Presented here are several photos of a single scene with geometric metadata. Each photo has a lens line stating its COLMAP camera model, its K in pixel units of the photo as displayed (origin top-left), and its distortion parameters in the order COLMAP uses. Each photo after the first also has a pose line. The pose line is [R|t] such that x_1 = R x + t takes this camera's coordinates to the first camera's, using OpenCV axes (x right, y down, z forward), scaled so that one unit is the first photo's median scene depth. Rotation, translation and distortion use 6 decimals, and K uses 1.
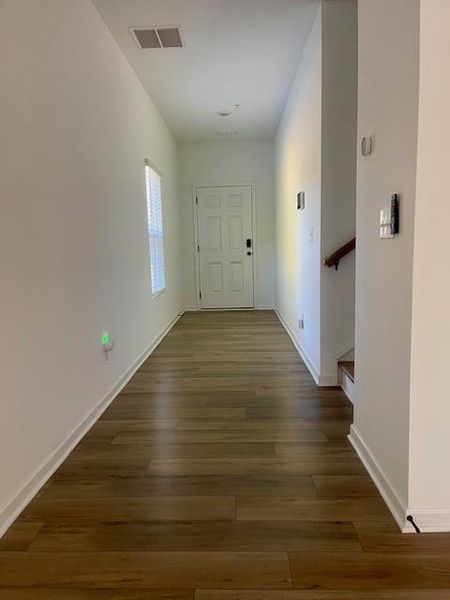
lens RADIAL K [[453.1, 0, 223.2], [0, 453.1, 303.7], [0, 0, 1]] dist [0.050070, -0.029967]
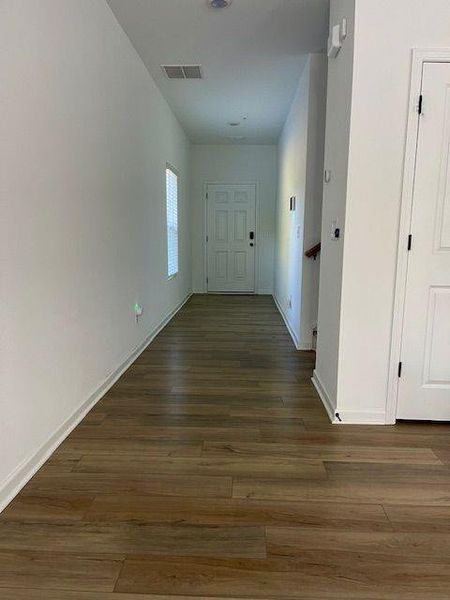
lens RADIAL K [[486.6, 0, 229.1], [0, 486.6, 298.3], [0, 0, 1]] dist [0.110001, -0.001120]
pose [[0.999361, 0.035607, 0.003180, 0.003459], [-0.035622, 0.999353, 0.004984, 0.032660], [-0.003000, -0.005094, 0.999983, -0.367492]]
